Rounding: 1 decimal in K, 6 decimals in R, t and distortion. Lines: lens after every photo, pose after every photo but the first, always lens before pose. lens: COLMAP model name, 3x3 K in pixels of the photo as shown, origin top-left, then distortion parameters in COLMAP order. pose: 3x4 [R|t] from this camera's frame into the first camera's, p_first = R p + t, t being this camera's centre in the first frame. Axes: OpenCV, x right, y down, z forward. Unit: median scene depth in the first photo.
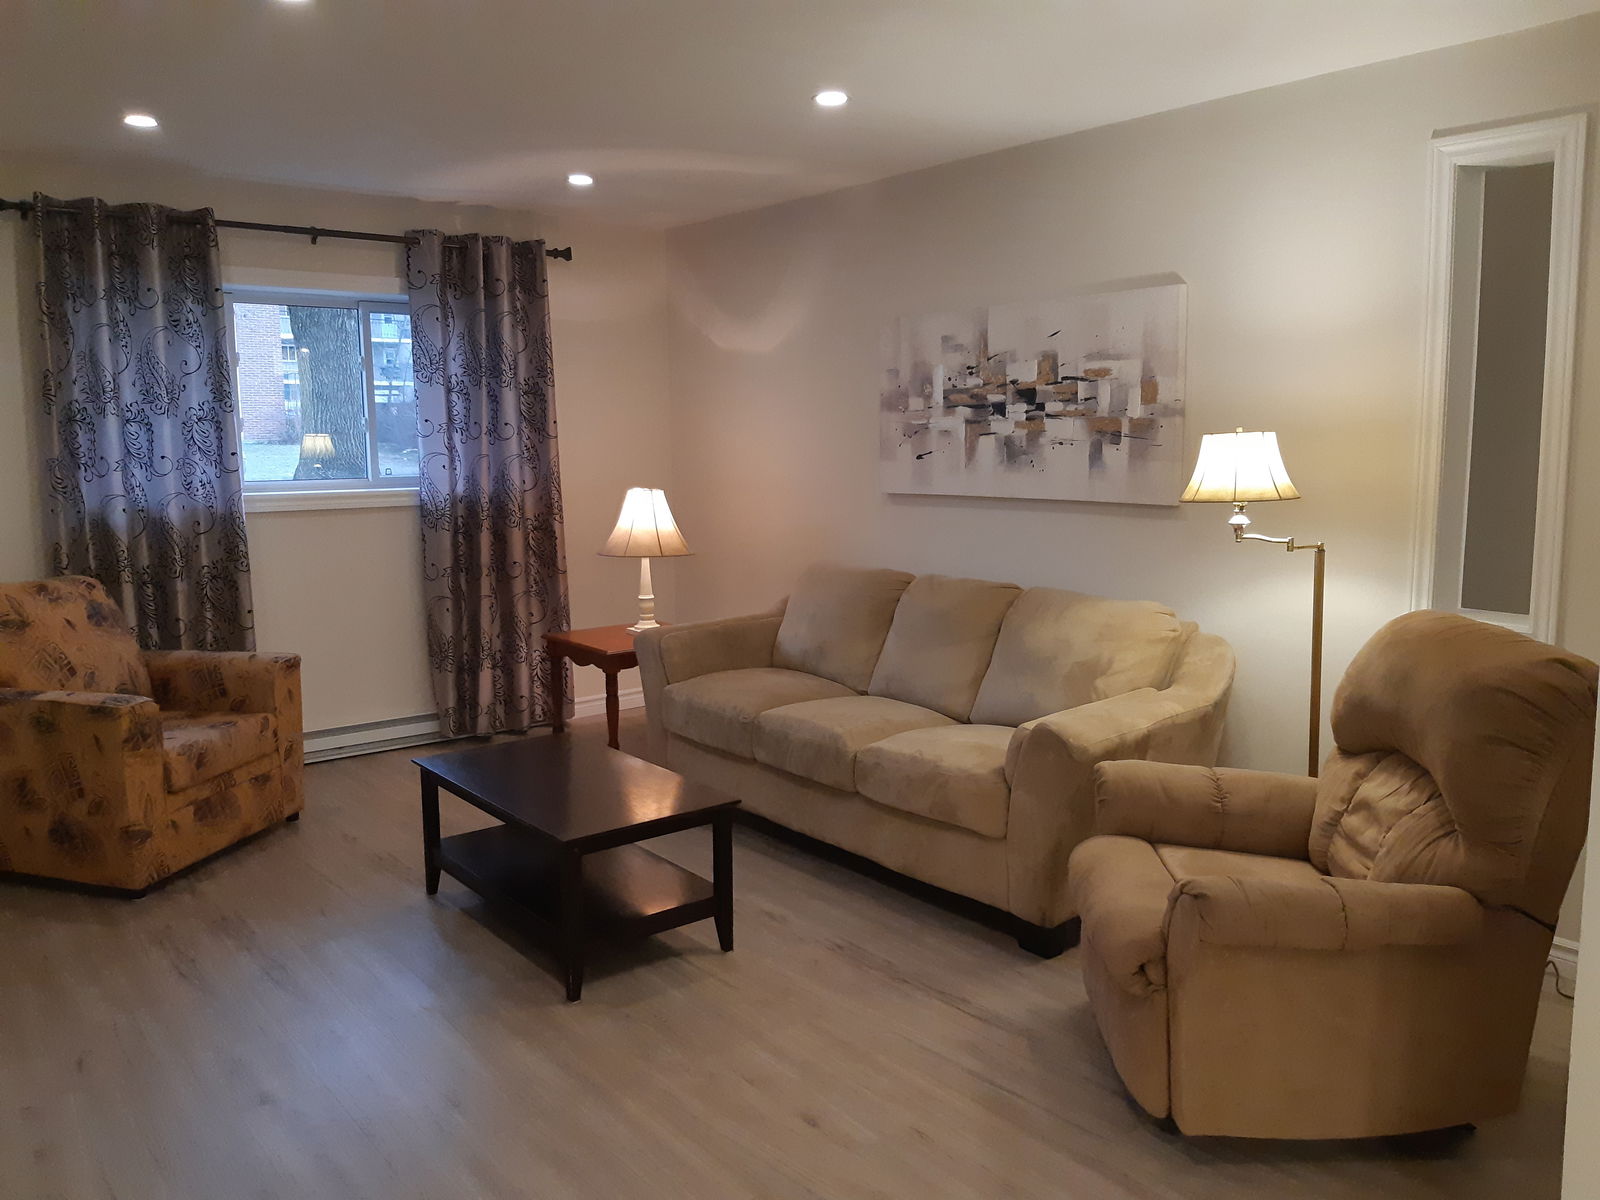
lens RADIAL K [[1202.4, 0, 800.0], [0, 1202.4, 600.0], [0, 0, 1]] dist [0.004373, -0.000221]
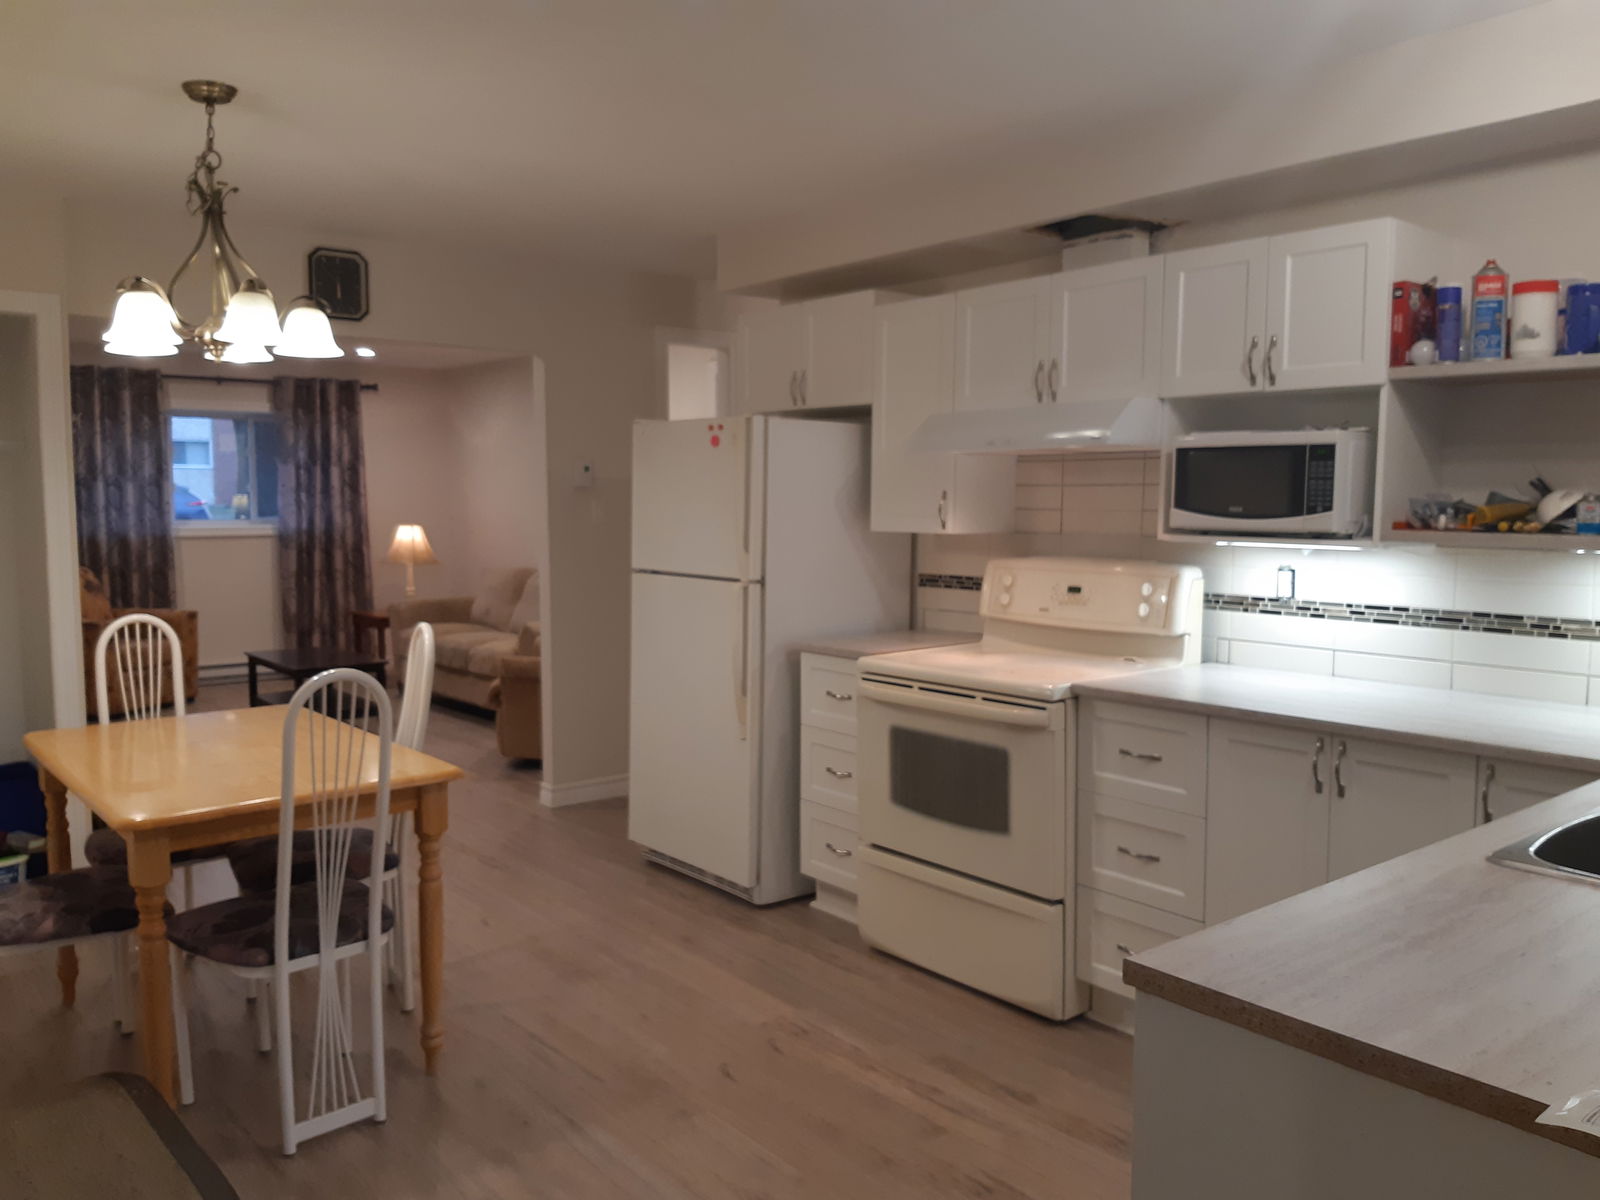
lens RADIAL K [[1229.6, 0, 800.0], [0, 1229.6, 600.0], [0, 0, 1]] dist [-0.003168, -0.002492]
pose [[0.999969, 0.002882, 0.007352, 0.450876], [-0.002439, 0.998219, -0.059611, 0.127086], [-0.007511, 0.059591, 0.998195, -0.810762]]
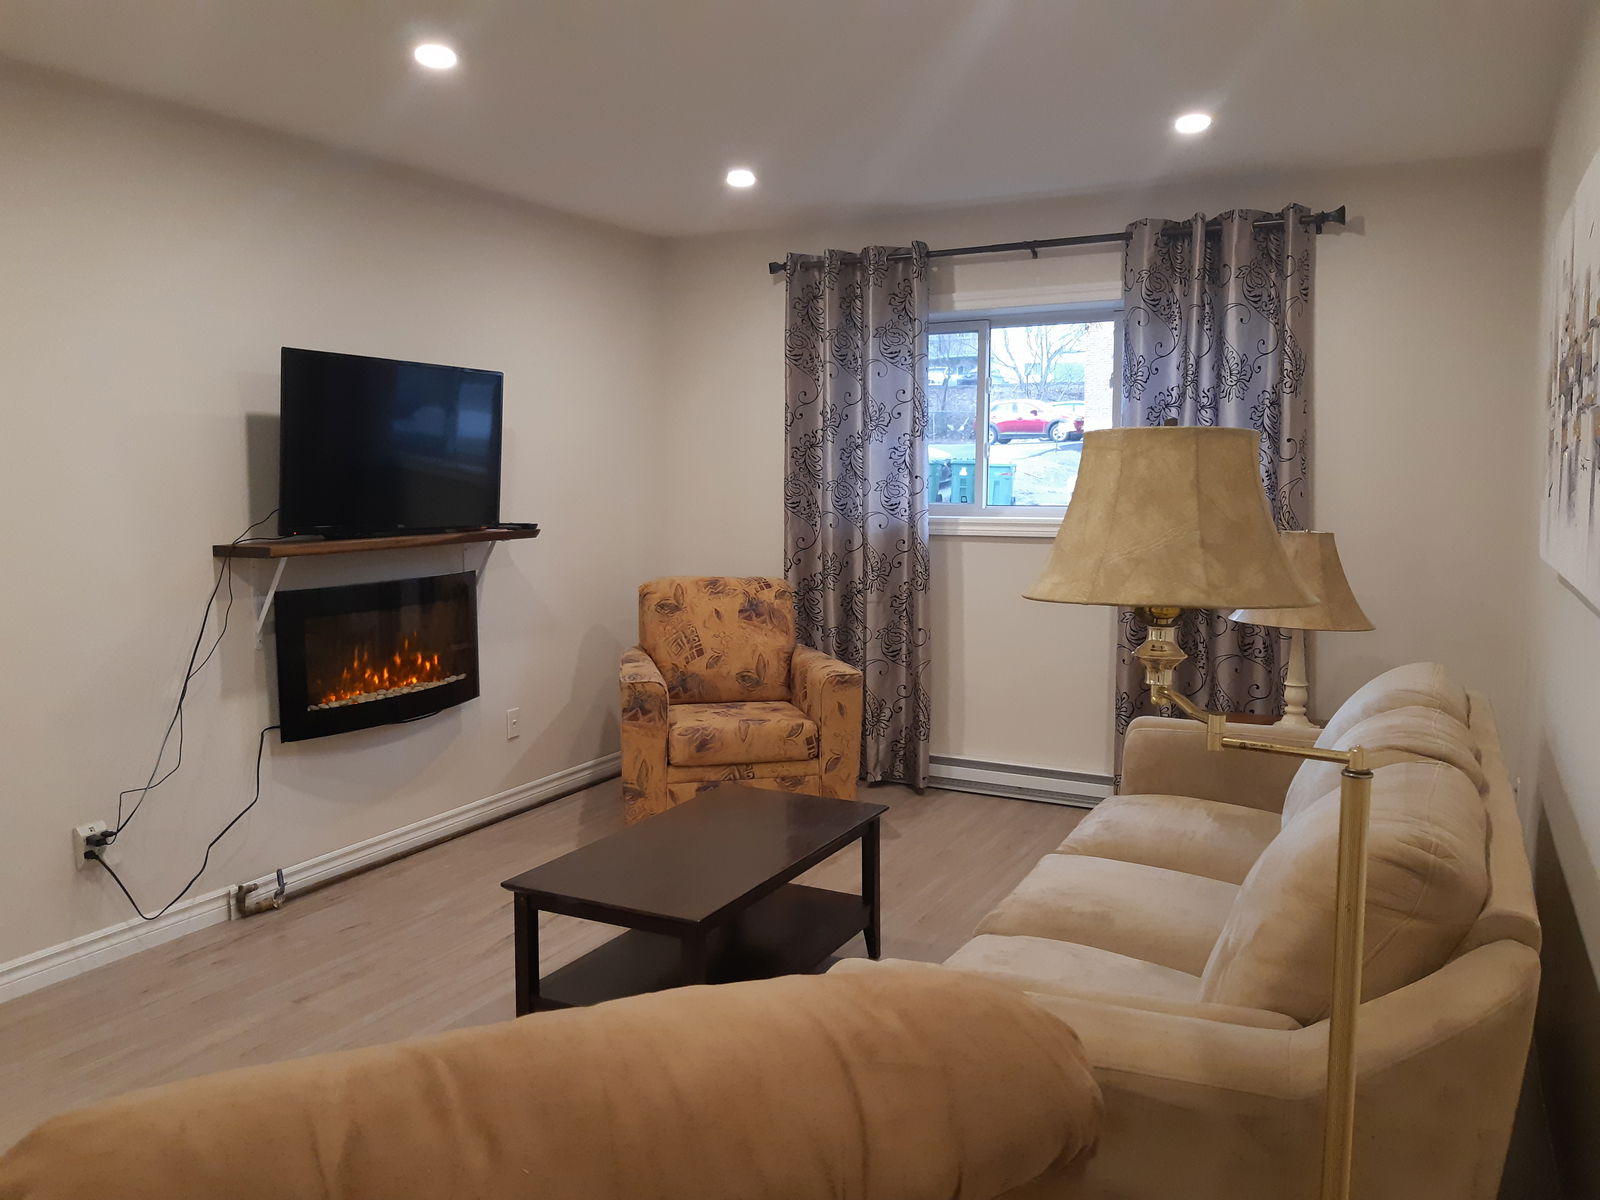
lens RADIAL K [[1229.6, 0, 800.0], [0, 1229.6, 600.0], [0, 0, 1]] dist [-0.003168, -0.002492]
pose [[0.391879, 0.100397, -0.914522, 0.455055], [-0.131230, 0.989964, 0.052446, -0.057684], [0.910610, 0.099460, 0.401121, 0.490030]]
